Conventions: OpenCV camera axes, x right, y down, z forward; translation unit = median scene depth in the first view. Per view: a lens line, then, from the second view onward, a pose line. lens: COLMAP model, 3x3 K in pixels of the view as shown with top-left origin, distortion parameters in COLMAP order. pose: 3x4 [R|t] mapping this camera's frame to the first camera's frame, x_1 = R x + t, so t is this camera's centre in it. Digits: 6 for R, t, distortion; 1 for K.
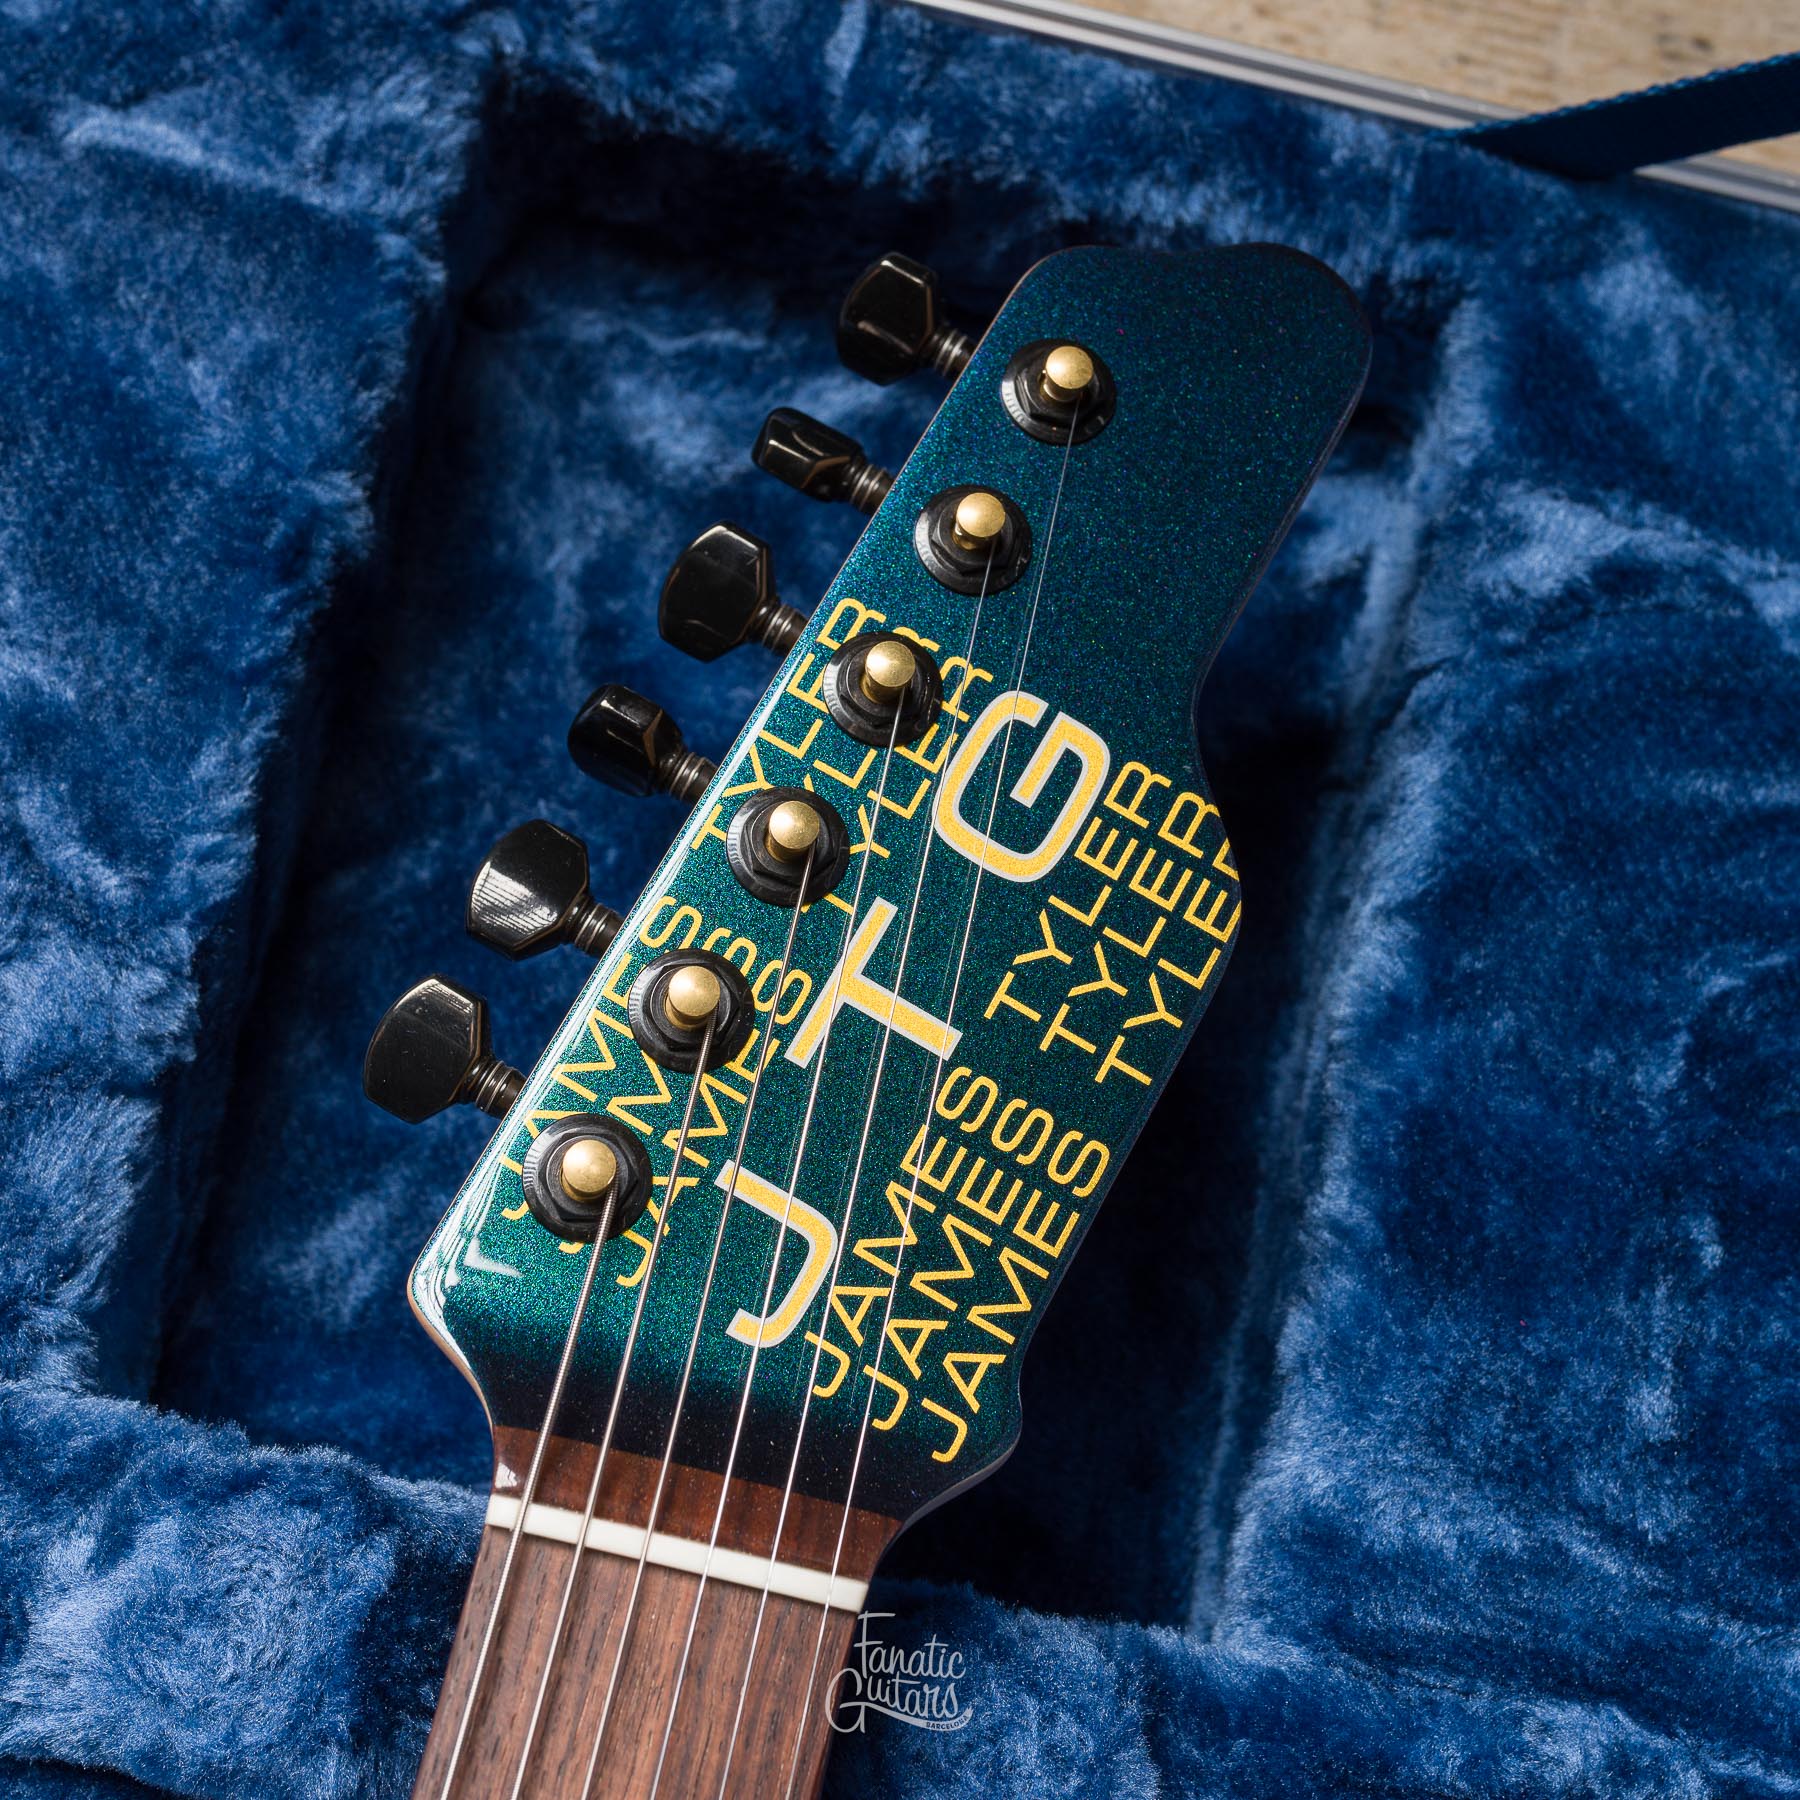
lens RADIAL K [[2895.3, 0, 896.1], [0, 2895.3, 814.3], [0, 0, 1]] dist [-0.006080, 0.024964]
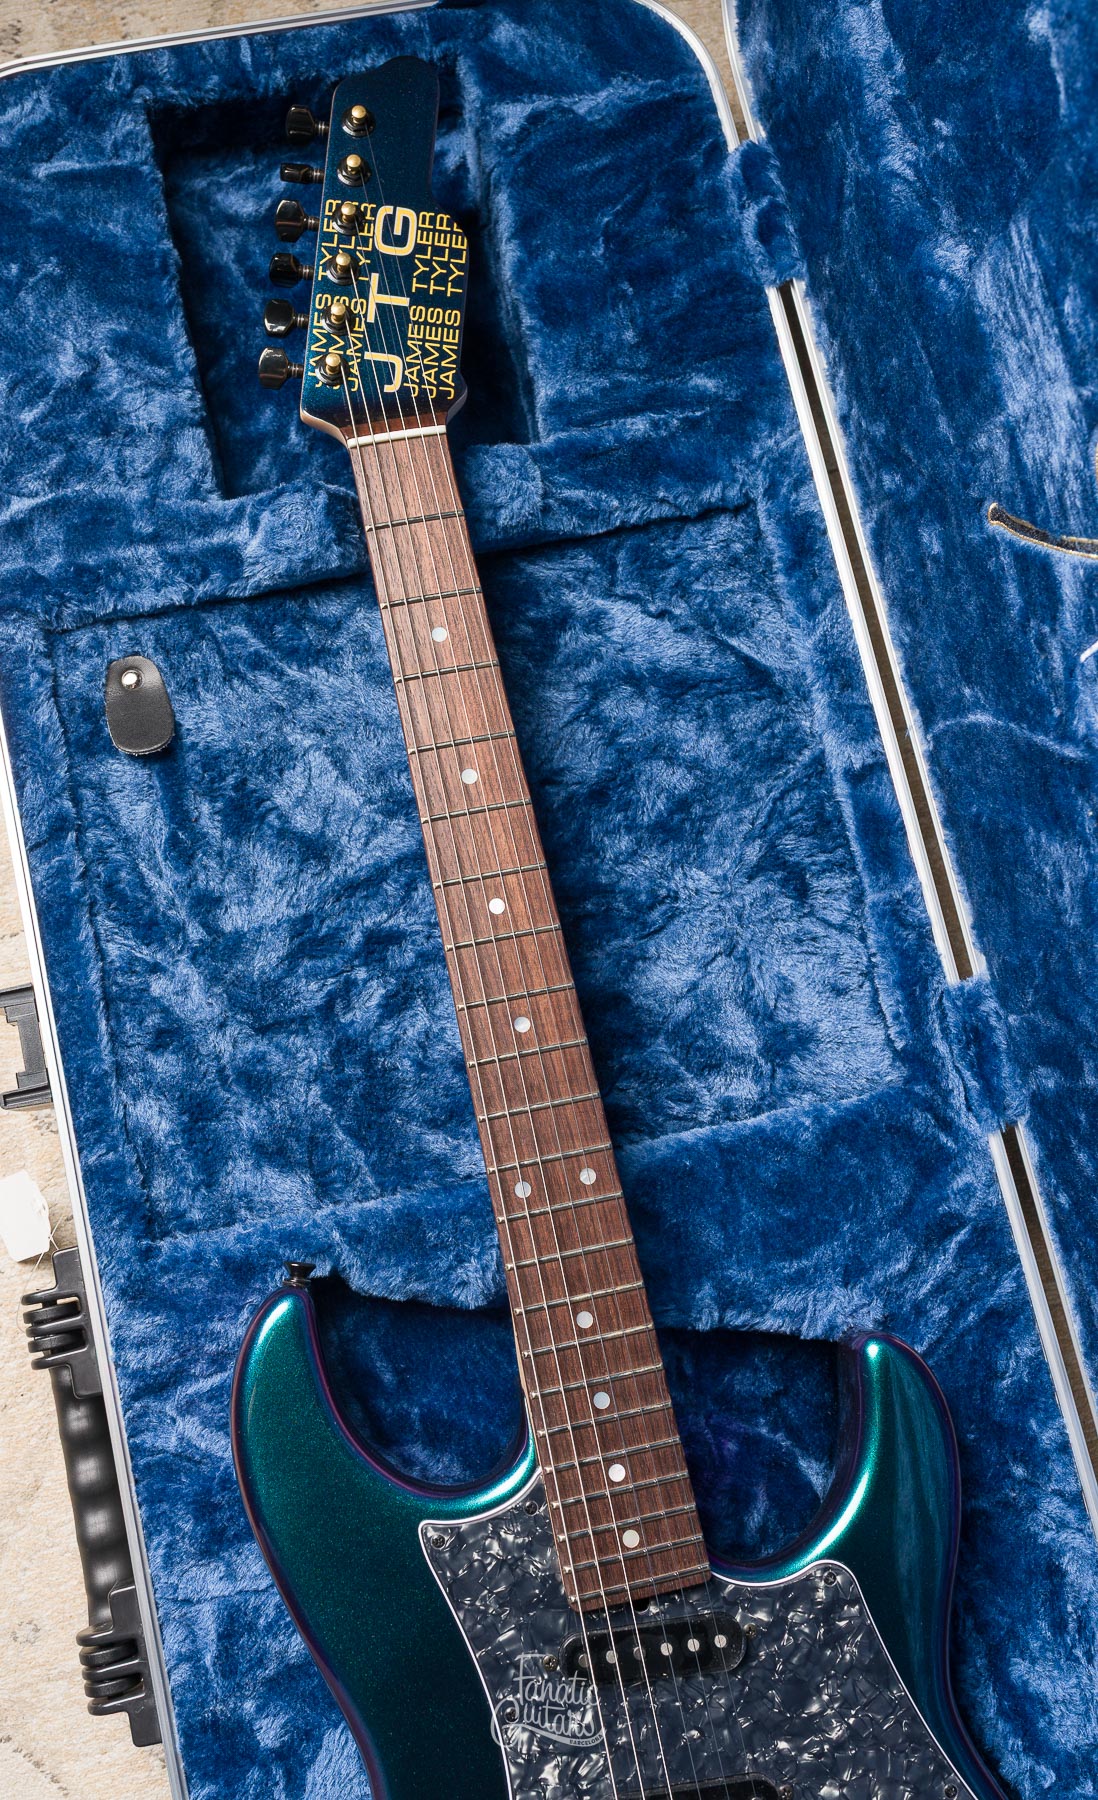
lens RADIAL K [[1763.6, 0, 482.1], [0, 1763.6, 898.2], [0, 0, 1]] dist [0.000741, -0.001349]
pose [[0.911739, -0.409390, 0.033638, -0.268051], [0.397473, 0.899929, 0.179287, 0.381408], [-0.103670, -0.150093, 0.983222, -1.256886]]
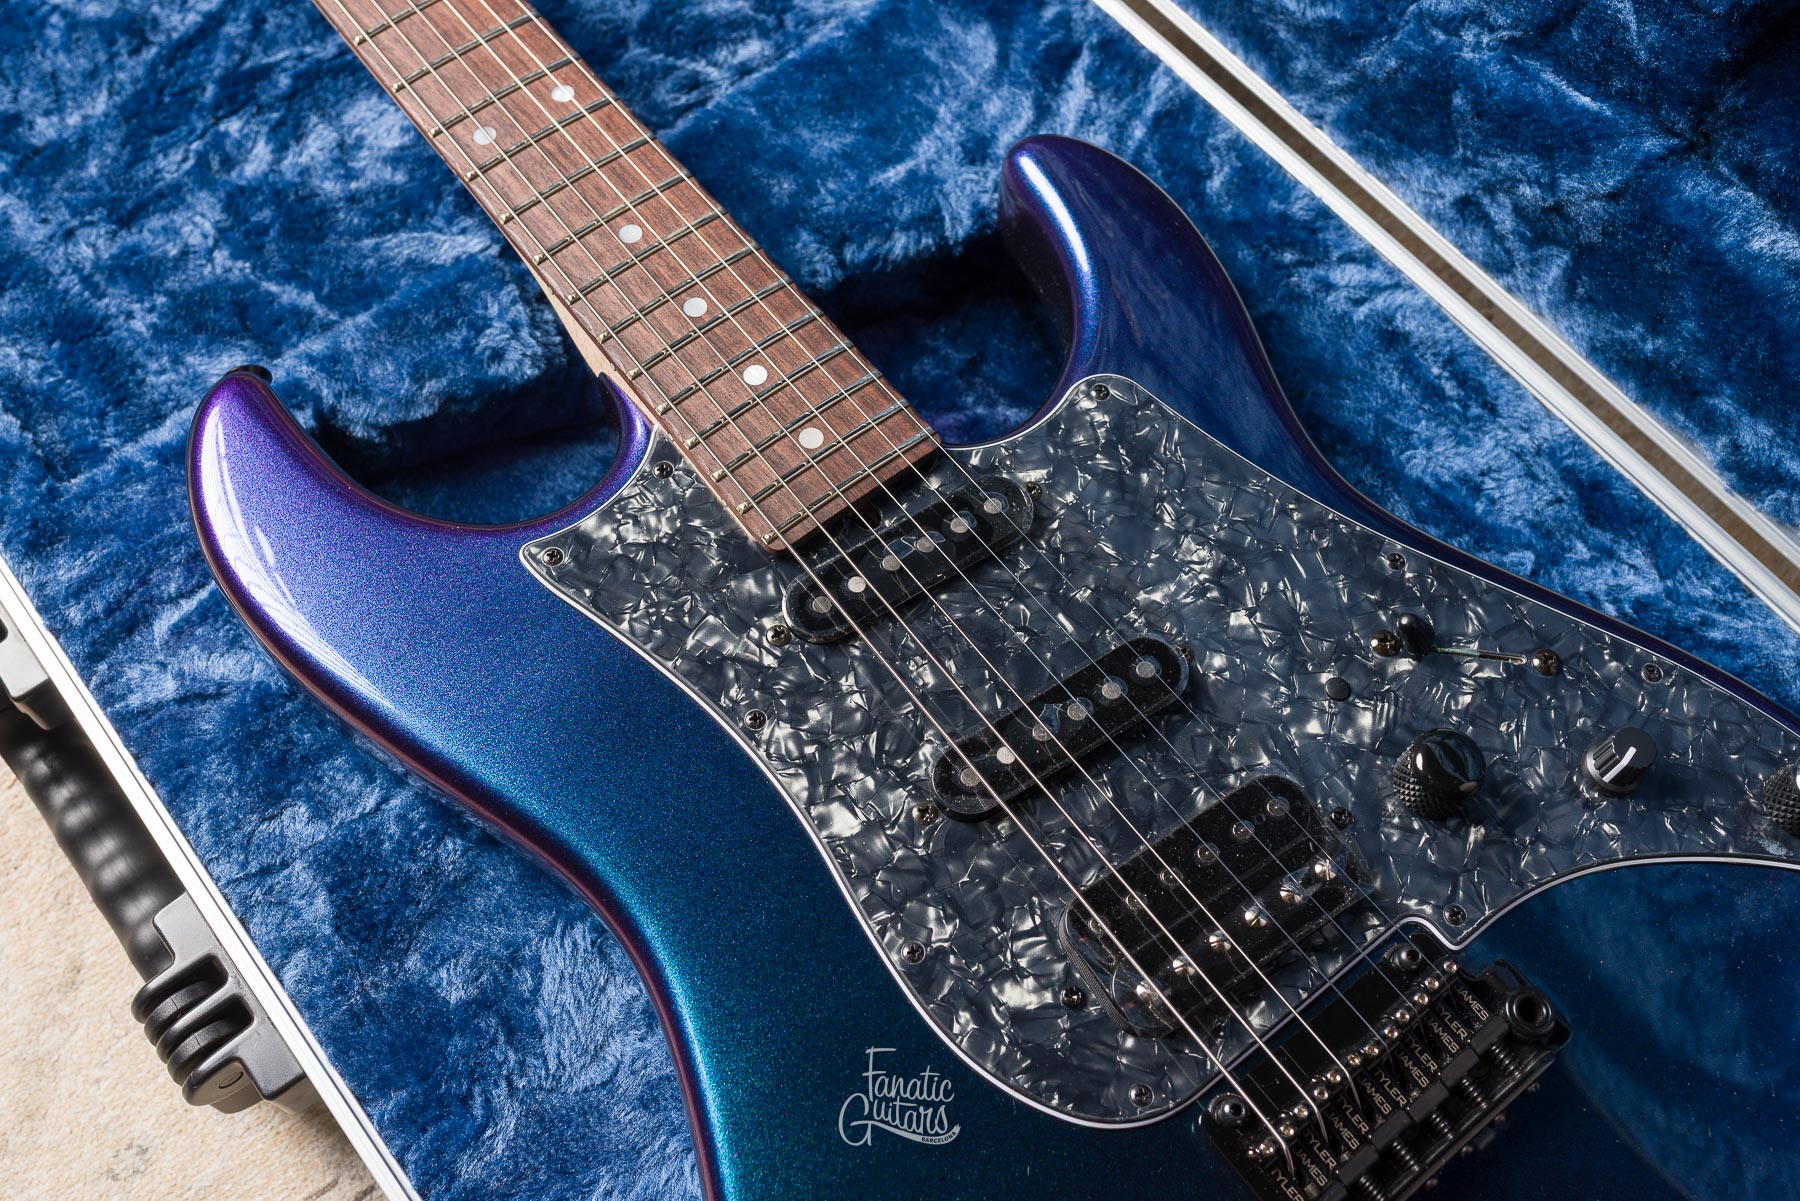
lens RADIAL K [[1774.7, 0, 900.0], [0, 1774.7, 600.5], [0, 0, 1]] dist [-0.004332, 0.011425]
pose [[0.629801, -0.735158, 0.250787, -0.708494], [0.750959, 0.658793, 0.045308, 1.457298], [-0.198526, 0.159796, 0.966981, -0.778302]]
